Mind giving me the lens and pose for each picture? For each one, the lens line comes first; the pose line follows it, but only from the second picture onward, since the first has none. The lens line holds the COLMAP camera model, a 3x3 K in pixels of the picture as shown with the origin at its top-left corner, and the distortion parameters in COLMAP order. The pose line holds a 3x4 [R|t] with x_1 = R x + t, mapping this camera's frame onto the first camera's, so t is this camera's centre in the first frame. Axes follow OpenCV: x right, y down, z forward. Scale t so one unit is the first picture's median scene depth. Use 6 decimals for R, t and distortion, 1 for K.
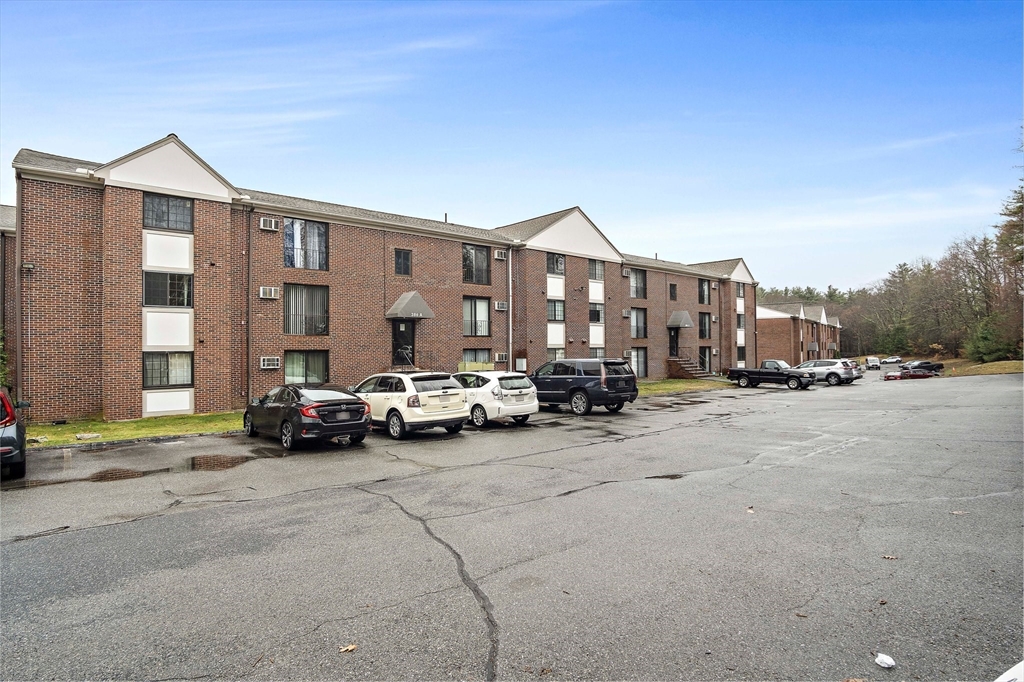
lens RADIAL K [[547.7, 0, 511.3], [0, 547.7, 342.3], [0, 0, 1]] dist [-0.031873, 0.007600]
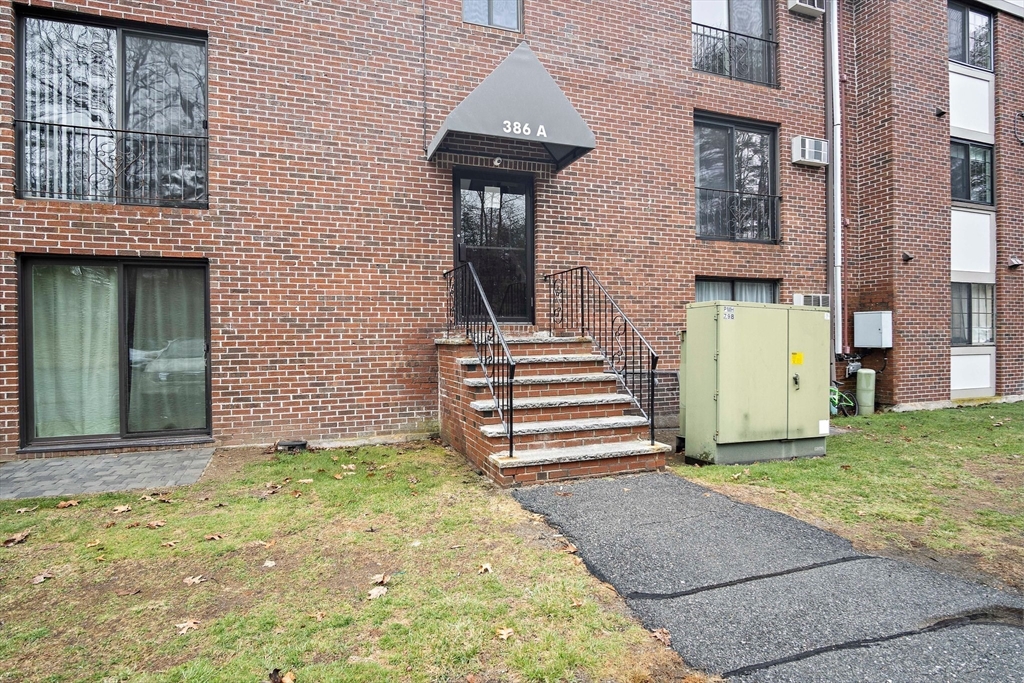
lens RADIAL K [[547.7, 0, 512.2], [0, 547.7, 340.9], [0, 0, 1]] dist [-0.031873, 0.007600]
pose [[0.932574, -0.003813, -0.360959, -0.069070], [0.008477, 0.999900, 0.011341, 0.042753], [0.360879, -0.013636, 0.932513, 0.626900]]
